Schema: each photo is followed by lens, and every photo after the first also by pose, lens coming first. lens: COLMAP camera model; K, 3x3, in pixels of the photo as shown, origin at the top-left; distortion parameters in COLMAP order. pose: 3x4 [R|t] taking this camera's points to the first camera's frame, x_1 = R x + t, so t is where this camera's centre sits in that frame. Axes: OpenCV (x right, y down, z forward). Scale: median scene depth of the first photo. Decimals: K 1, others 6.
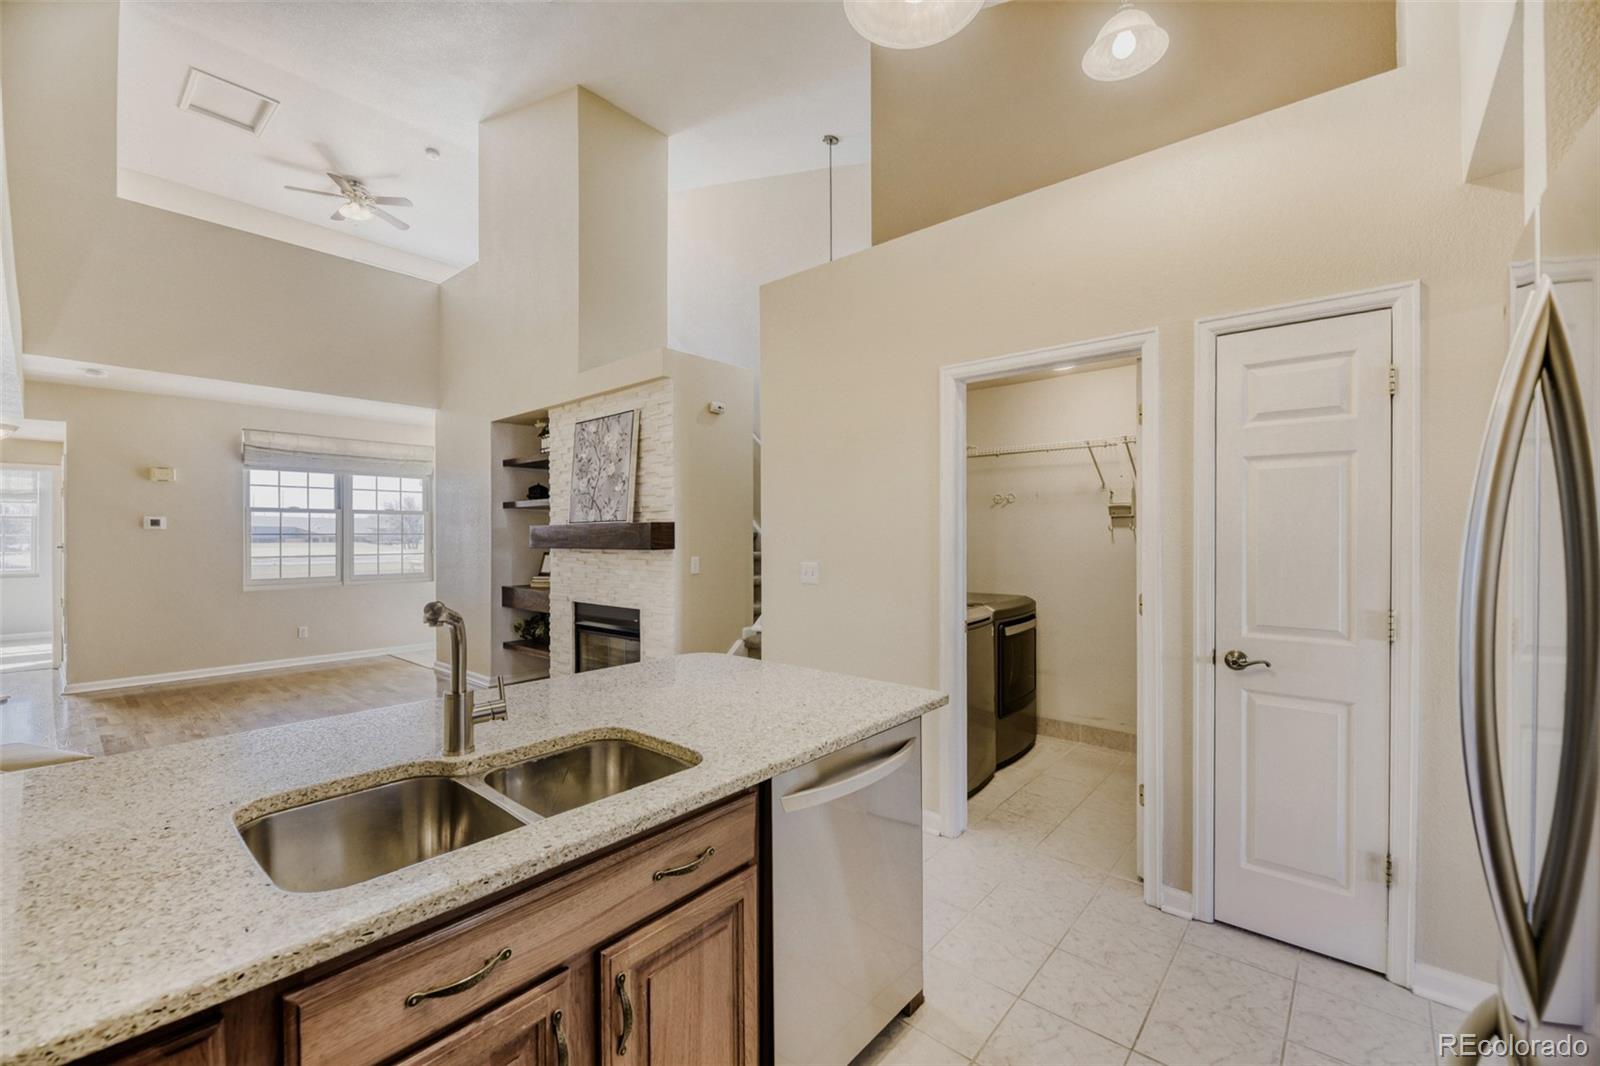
lens RADIAL K [[652.0, 0, 792.1], [0, 652.0, 533.2], [0, 0, 1]] dist [0.004156, -0.000263]
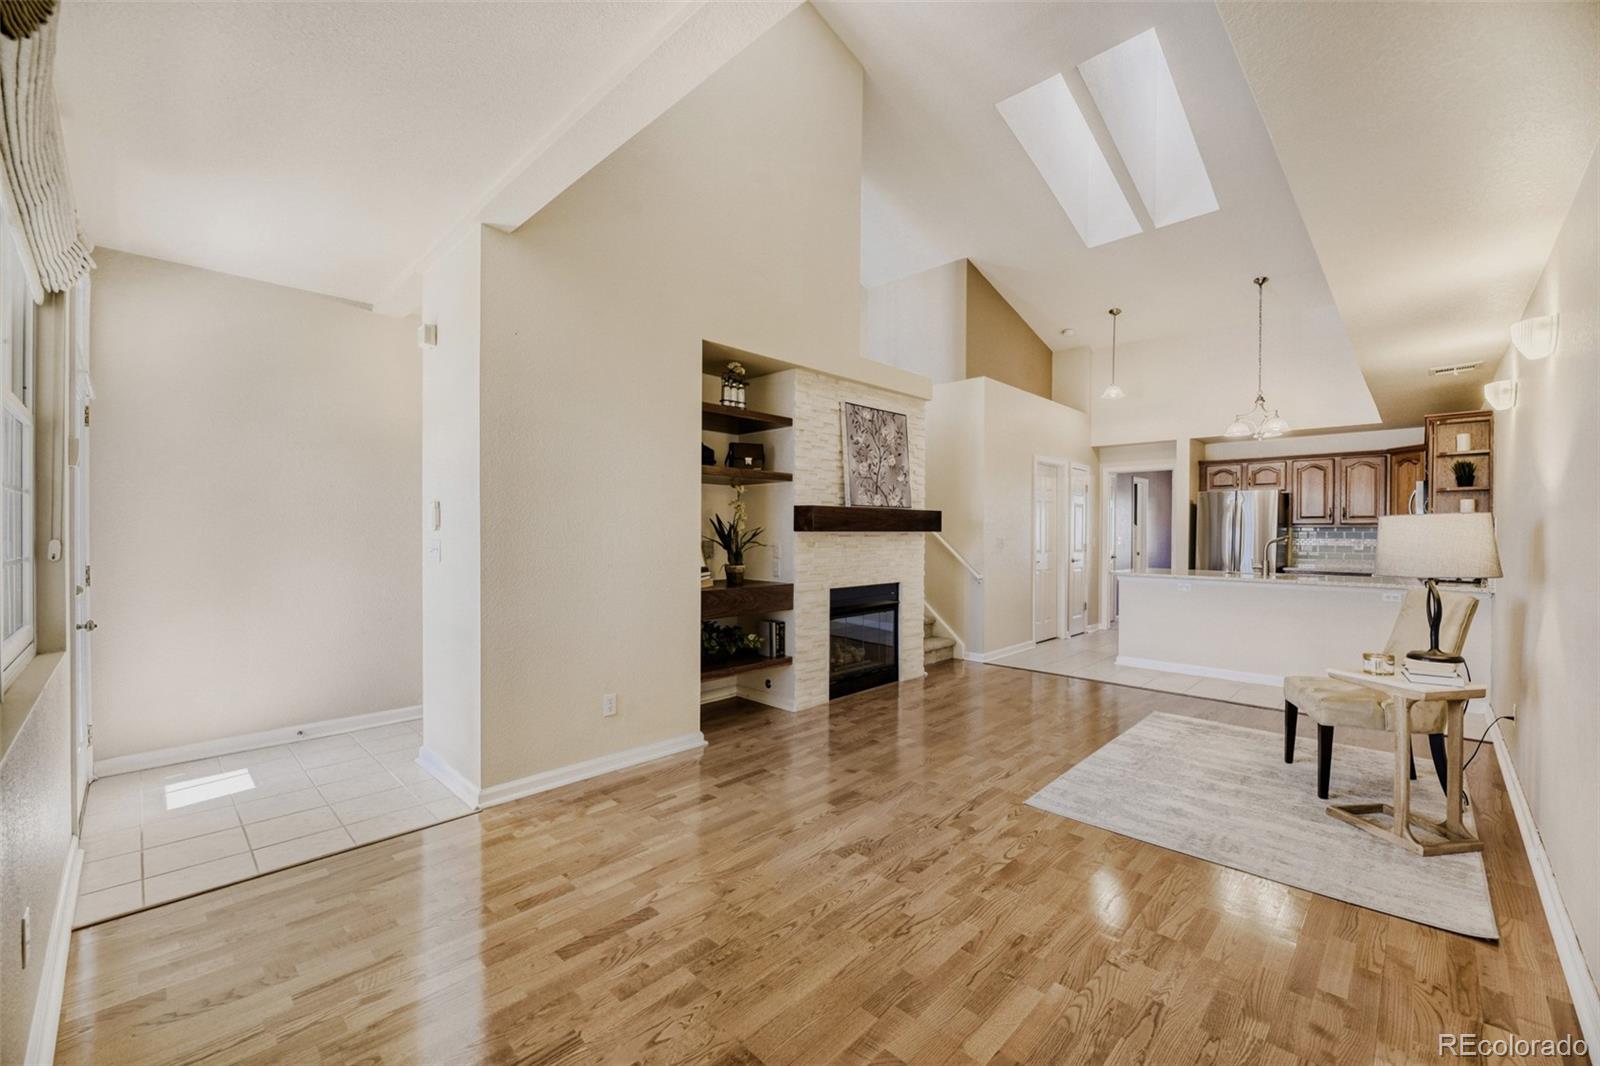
lens RADIAL K [[652.0, 0, 802.7], [0, 652.0, 533.3], [0, 0, 1]] dist [0.004156, -0.000263]
pose [[0.050114, -0.000073, 0.998743, -1.204992], [-0.008308, 0.999965, 0.000490, 0.023772], [-0.998709, -0.008322, 0.050112, 0.939561]]
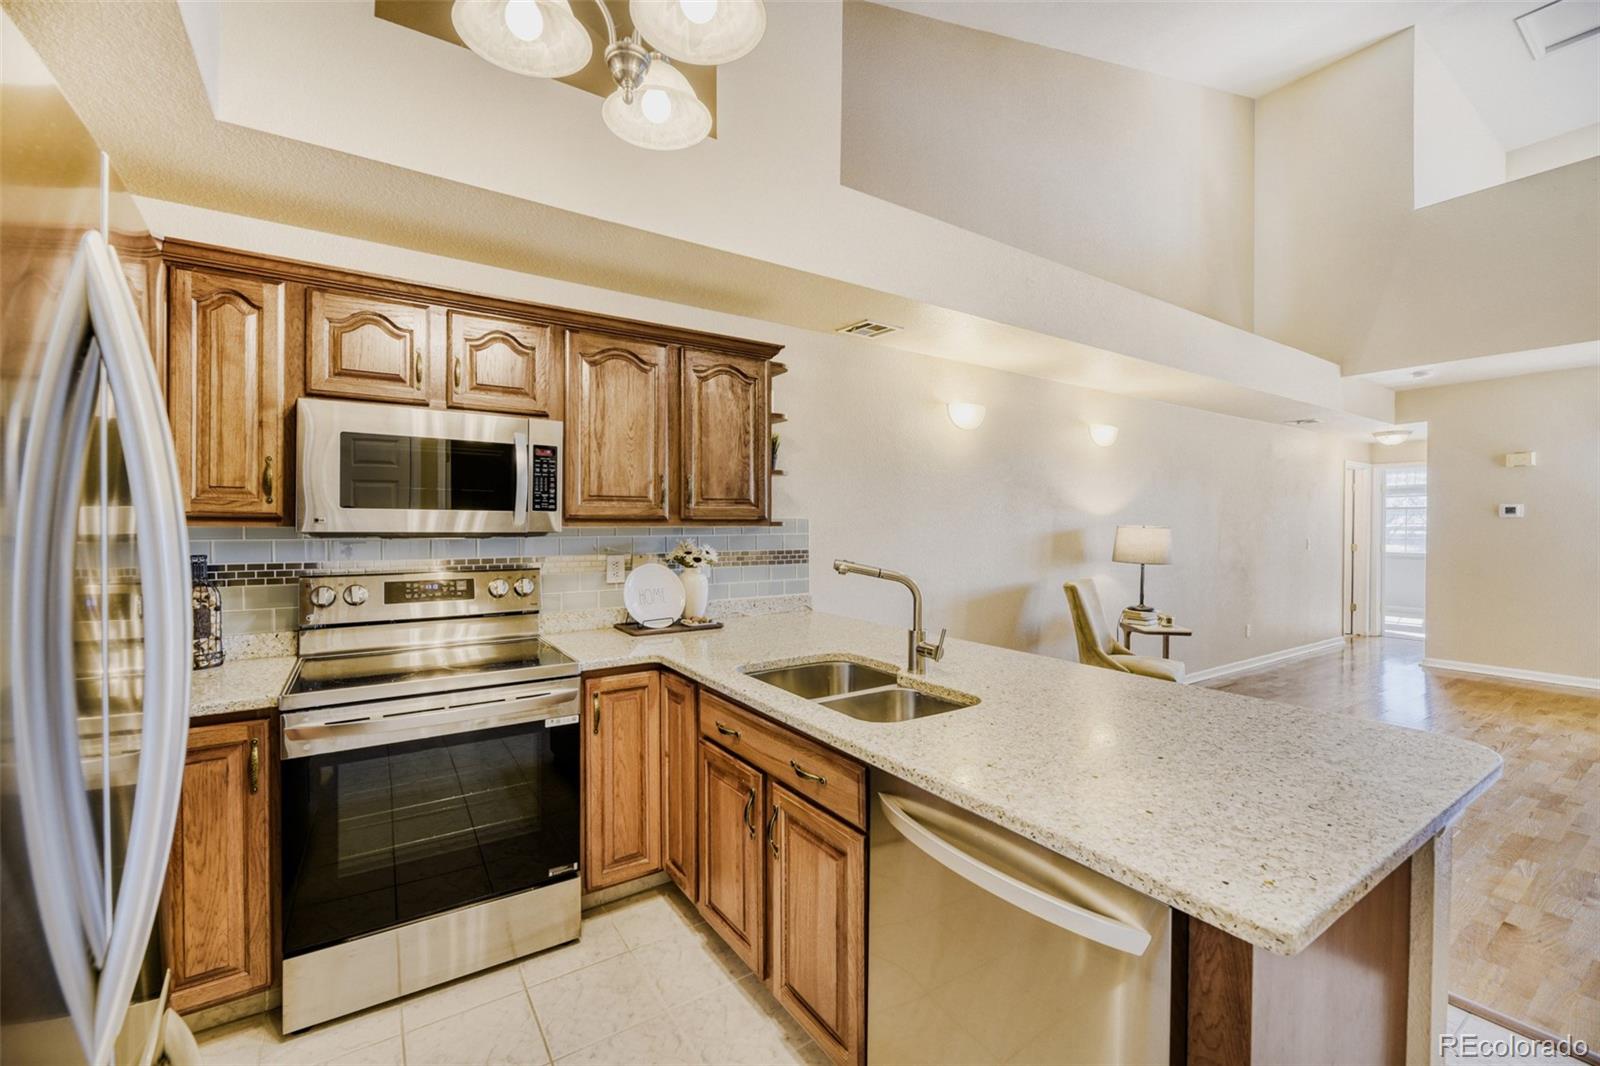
lens RADIAL K [[652.0, 0, 816.3], [0, 652.0, 530.5], [0, 0, 1]] dist [0.004156, -0.000263]
pose [[-0.255942, 0.007173, -0.966665, 0.234113], [0.003699, 0.999972, 0.006440, 0.003996], [0.966685, -0.001927, -0.255962, 0.292407]]
